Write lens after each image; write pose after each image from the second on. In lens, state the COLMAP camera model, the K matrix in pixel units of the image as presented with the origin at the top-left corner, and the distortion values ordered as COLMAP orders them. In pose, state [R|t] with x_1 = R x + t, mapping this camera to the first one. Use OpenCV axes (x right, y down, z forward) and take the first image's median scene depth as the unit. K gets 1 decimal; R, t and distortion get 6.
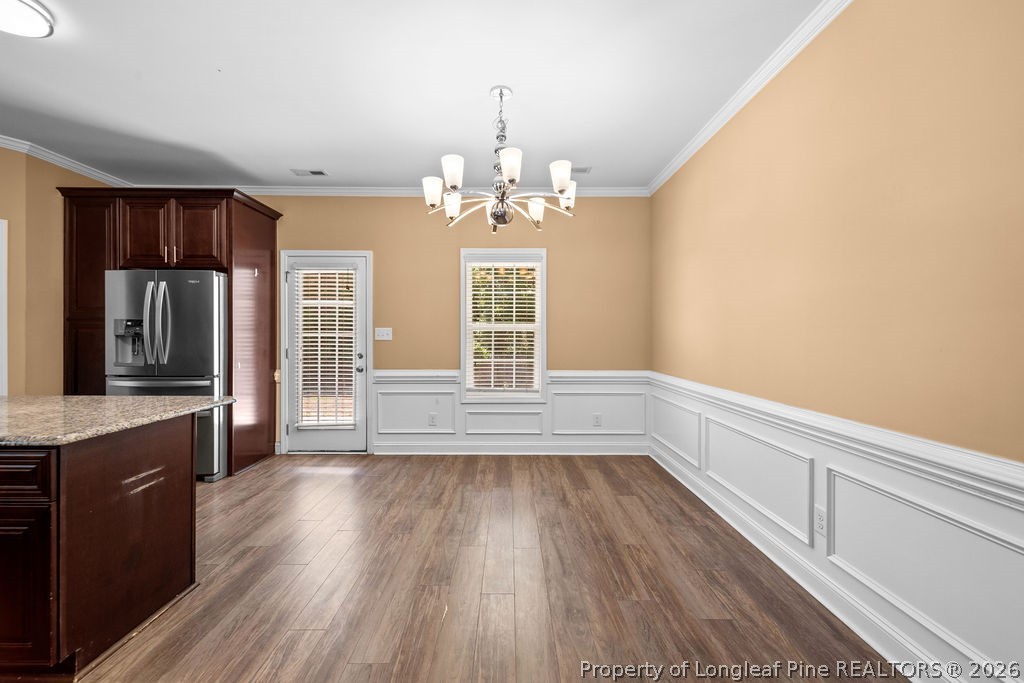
lens RADIAL K [[421.6, 0, 511.8], [0, 421.6, 334.1], [0, 0, 1]] dist [0.008634, -0.000205]
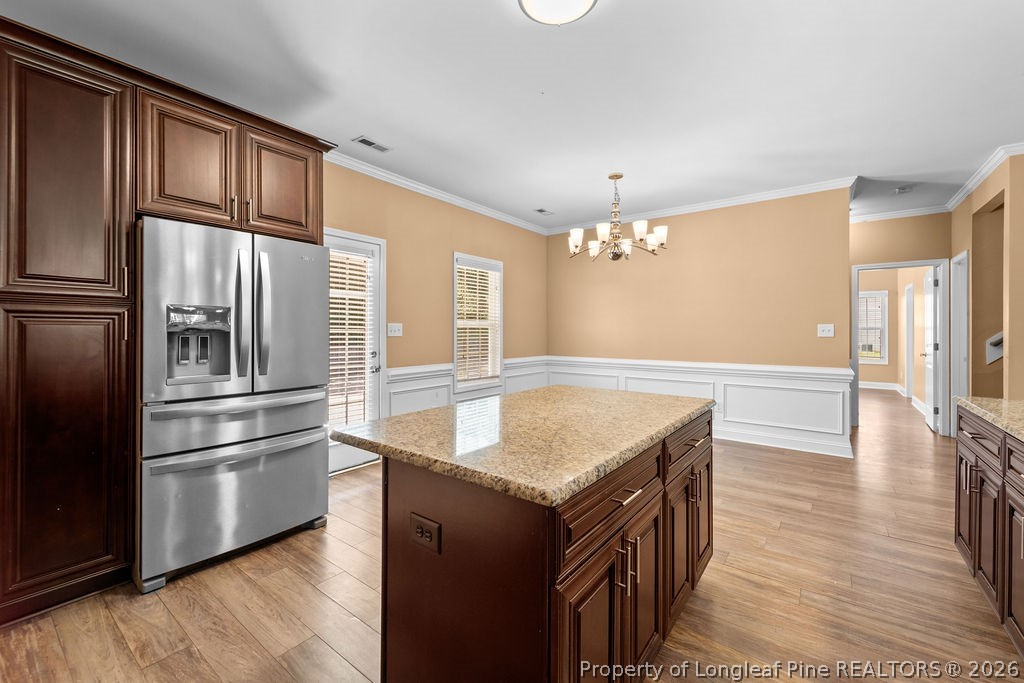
lens RADIAL K [[421.6, 0, 511.0], [0, 421.6, 335.9], [0, 0, 1]] dist [0.008634, -0.000205]
pose [[0.613034, -0.010453, 0.789988, -0.918361], [-0.002168, 0.999886, 0.014913, -0.001646], [-0.790054, -0.010855, 0.612942, 0.224792]]
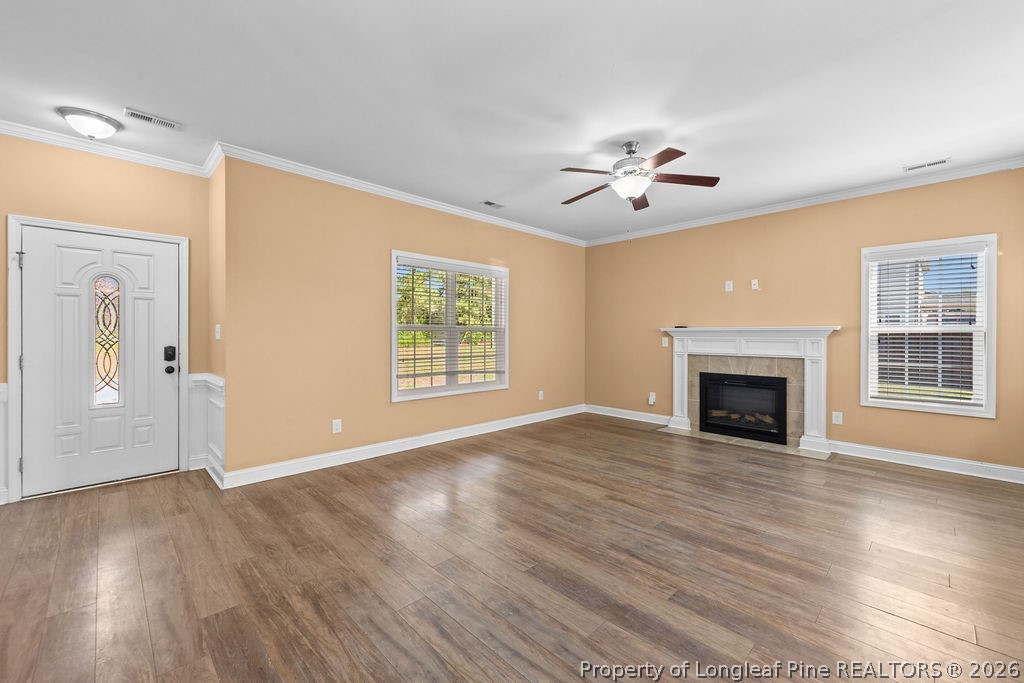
lens RADIAL K [[421.6, 0, 514.0], [0, 421.6, 335.0], [0, 0, 1]] dist [0.008634, -0.000205]
pose [[-0.722408, -0.000113, -0.691467, 0.179231], [-0.005580, 0.999968, 0.005666, -0.000965], [0.691444, 0.007951, -0.722386, 0.647202]]
